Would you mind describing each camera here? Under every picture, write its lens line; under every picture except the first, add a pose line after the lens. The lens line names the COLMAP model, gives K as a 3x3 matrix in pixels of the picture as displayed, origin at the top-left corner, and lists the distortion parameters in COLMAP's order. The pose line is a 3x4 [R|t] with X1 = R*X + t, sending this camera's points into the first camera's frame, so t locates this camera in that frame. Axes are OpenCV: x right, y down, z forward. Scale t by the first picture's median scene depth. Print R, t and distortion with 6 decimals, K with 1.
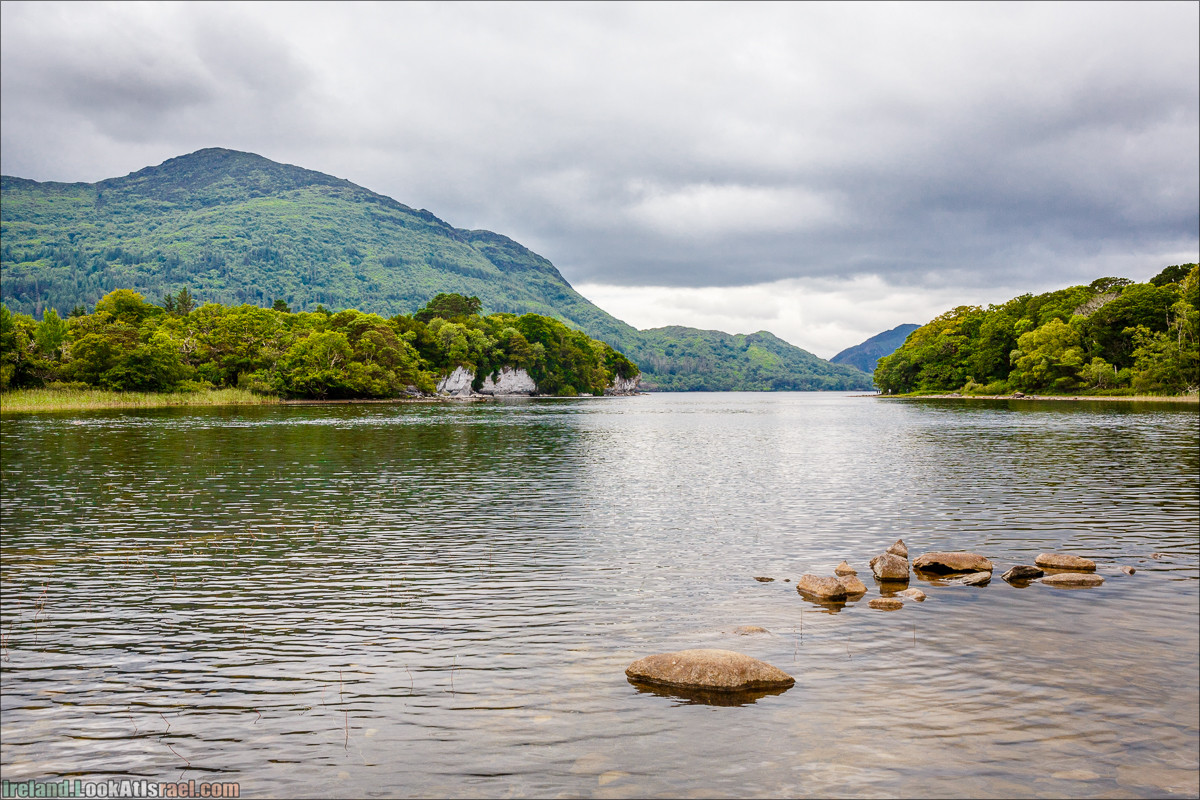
lens RADIAL K [[1036.5, 0, 600.2], [0, 1036.5, 400.1], [0, 0, 1]] dist [0.000678, -0.000333]
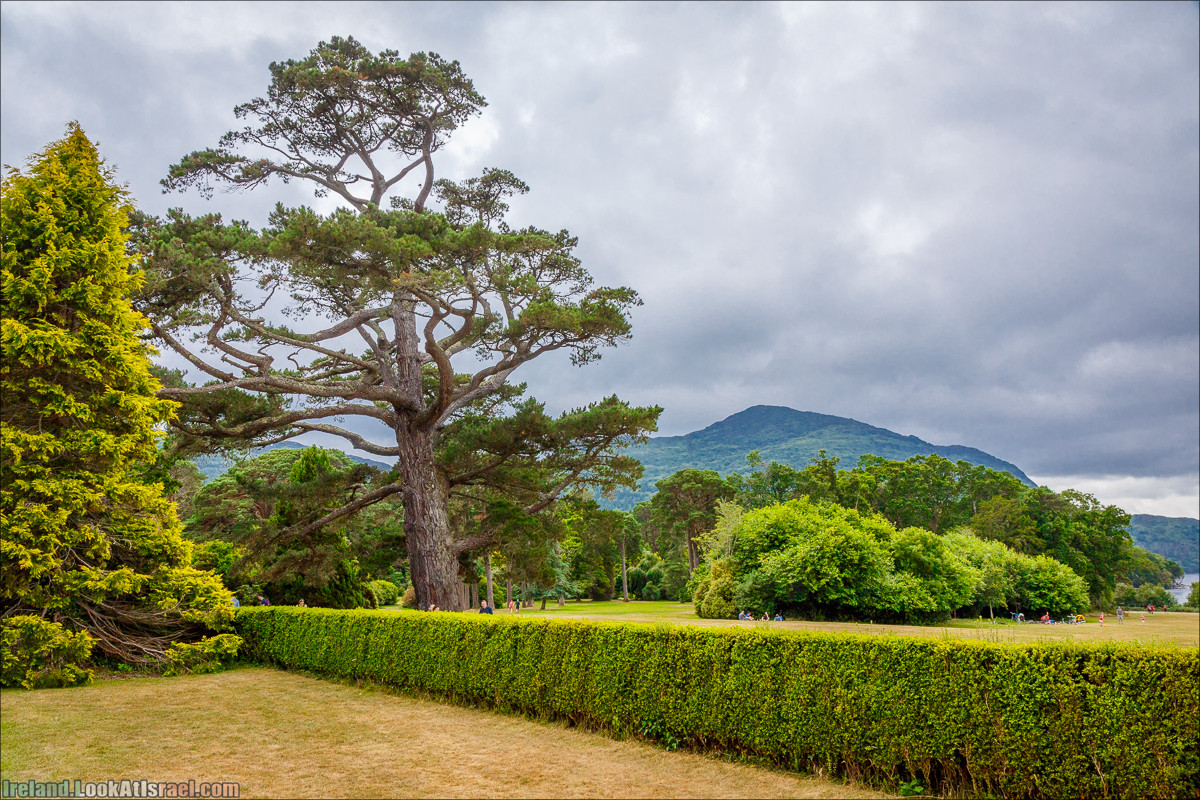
lens RADIAL K [[821.7, 0, 599.2], [0, 821.7, 400.6], [0, 0, 1]] dist [0.001930, 0.000280]
pose [[0.881364, -0.099349, -0.461873, -0.031970], [0.000109, 0.977682, -0.210092, -0.004032], [0.472437, 0.185117, 0.861705, -0.128774]]
